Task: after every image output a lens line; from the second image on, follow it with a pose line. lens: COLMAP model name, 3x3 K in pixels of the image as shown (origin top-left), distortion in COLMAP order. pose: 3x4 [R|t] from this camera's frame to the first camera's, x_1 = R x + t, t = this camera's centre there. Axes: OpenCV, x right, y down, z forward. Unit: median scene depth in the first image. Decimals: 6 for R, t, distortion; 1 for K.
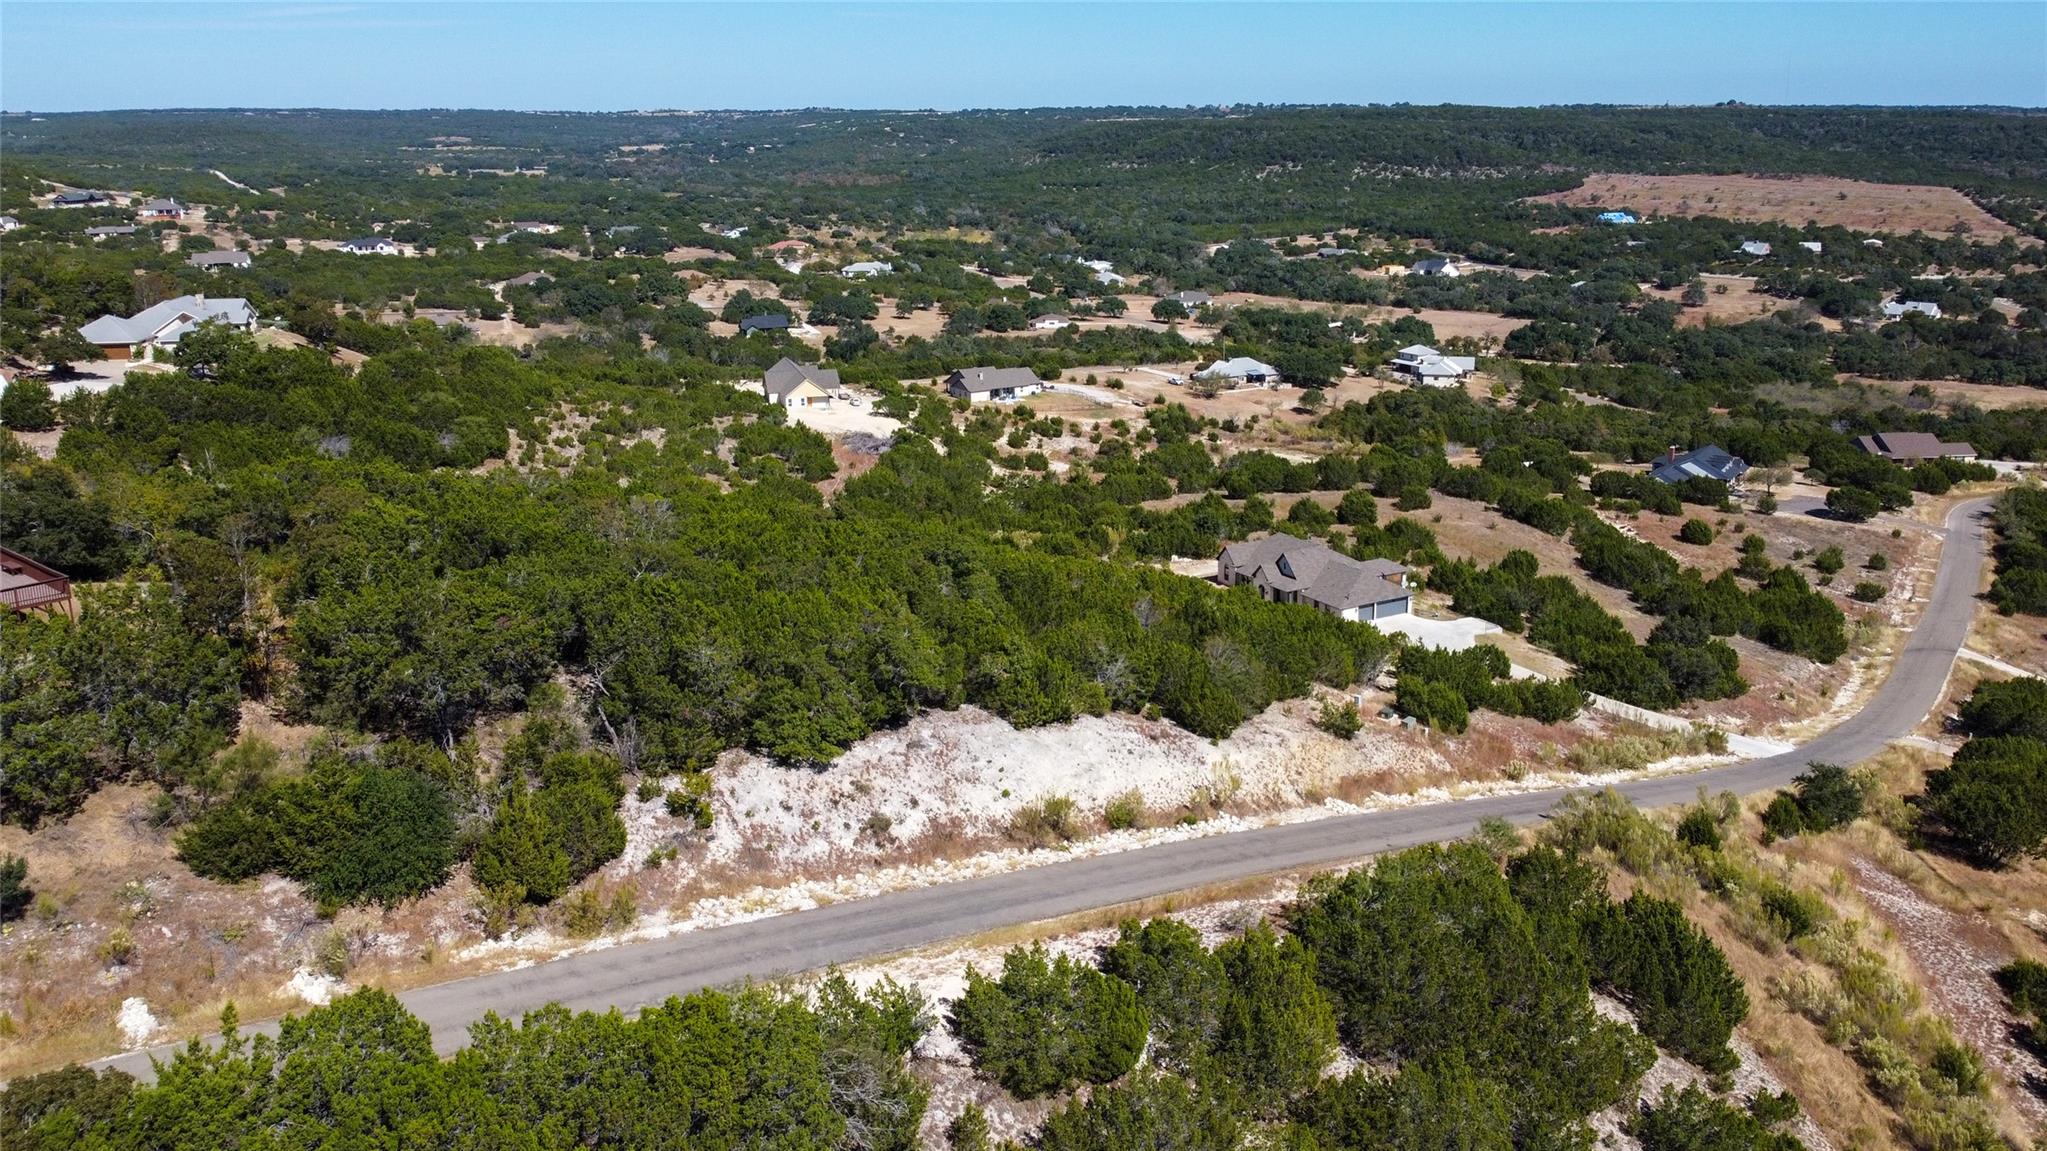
lens RADIAL K [[1668.8, 0, 1089.8], [0, 1668.8, 581.1], [0, 0, 1]] dist [0.008030, -0.028331]
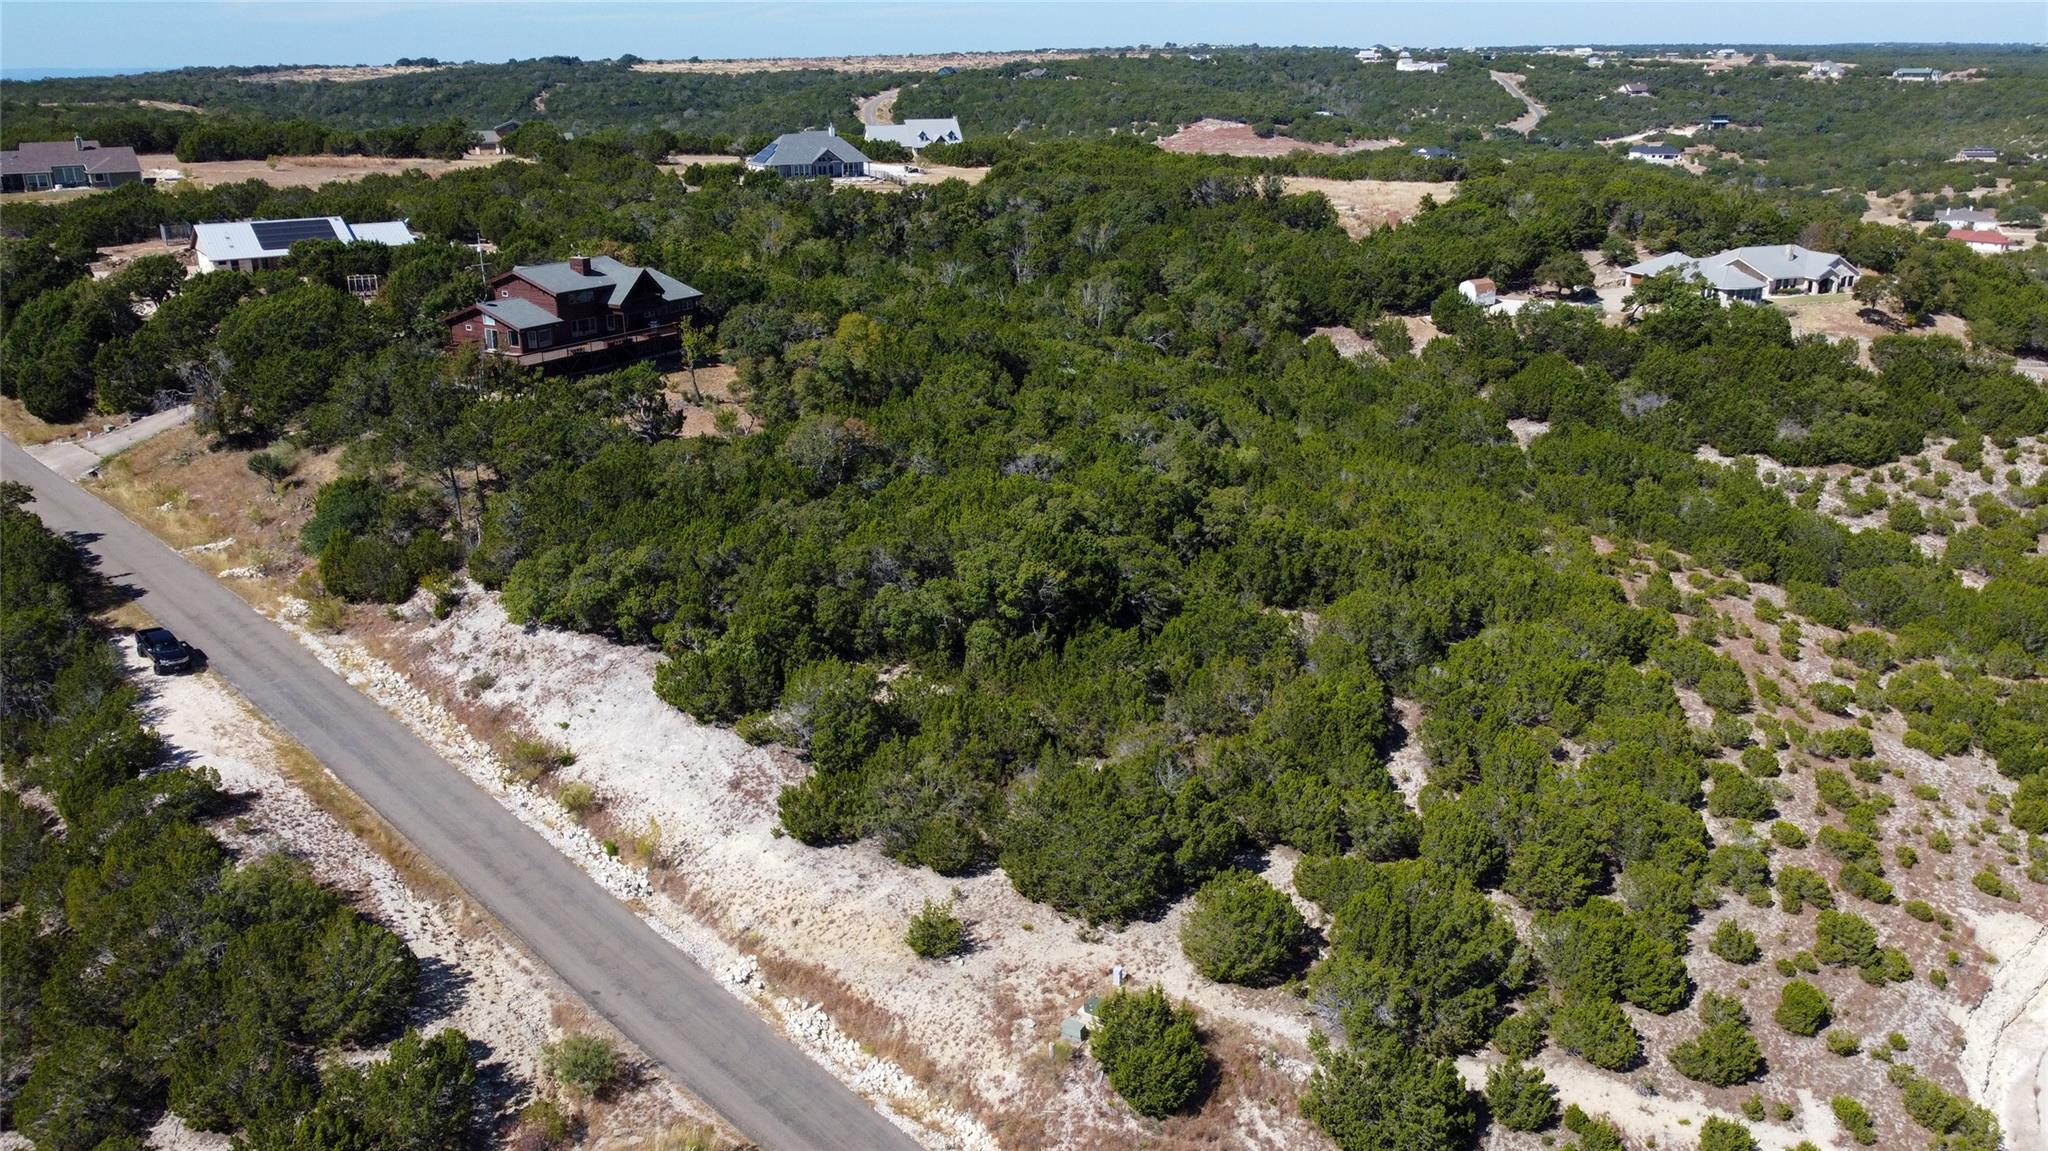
lens RADIAL K [[1553.8, 0, 1019.4], [0, 1553.8, 572.2], [0, 0, 1]] dist [-0.001840, -0.004789]
pose [[0.154791, 0.313506, -0.936885, 0.211048], [-0.261766, 0.927437, 0.267096, -0.072748], [0.952638, 0.203900, 0.225624, 0.236255]]
